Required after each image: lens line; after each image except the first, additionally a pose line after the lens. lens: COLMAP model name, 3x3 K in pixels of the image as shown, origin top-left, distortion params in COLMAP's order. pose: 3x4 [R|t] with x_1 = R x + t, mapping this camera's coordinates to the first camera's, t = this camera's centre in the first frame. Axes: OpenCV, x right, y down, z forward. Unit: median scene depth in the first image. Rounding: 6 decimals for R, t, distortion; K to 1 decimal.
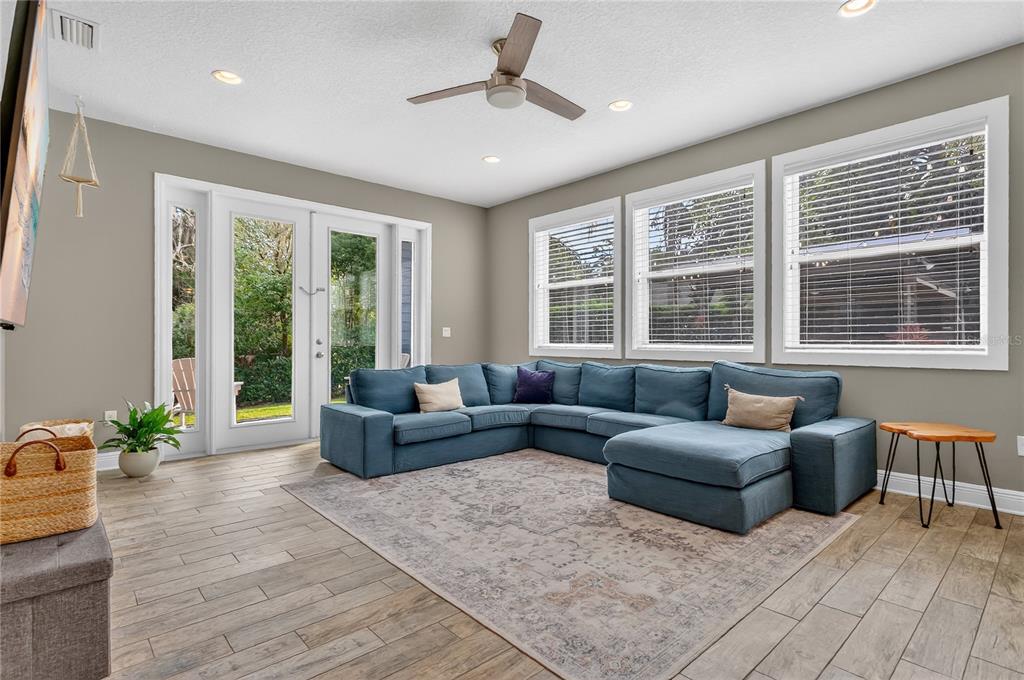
lens RADIAL K [[497.6, 0, 519.0], [0, 497.6, 339.8], [0, 0, 1]] dist [-0.002793, 0.000402]
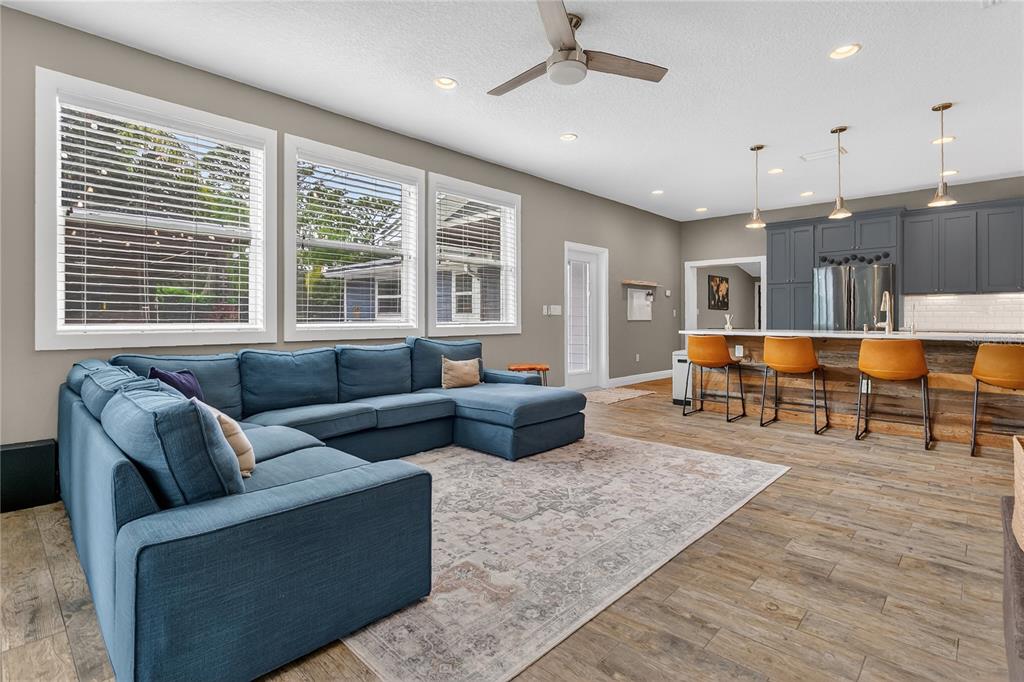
lens RADIAL K [[495.2, 0, 521.6], [0, 495.2, 303.0], [0, 0, 1]] dist [0.006111, 0.001222]
pose [[-0.072139, 0.031734, 0.996890, -1.010283], [0.001755, 0.999496, -0.031690, 0.004100], [-0.997393, -0.000537, -0.072159, 1.158664]]
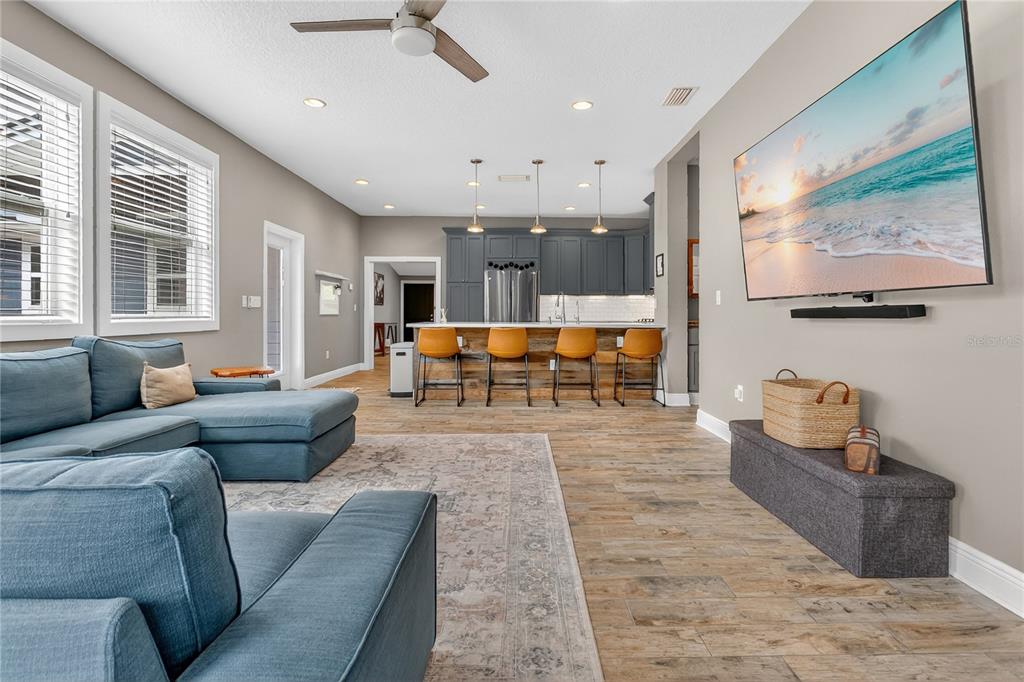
lens RADIAL K [[495.2, 0, 514.4], [0, 495.2, 306.2], [0, 0, 1]] dist [0.006111, 0.001222]
pose [[-0.734293, 0.010604, 0.678750, -0.783509], [-0.000675, 0.999866, -0.016351, 0.012242], [-0.678833, -0.012465, -0.734187, 1.542000]]
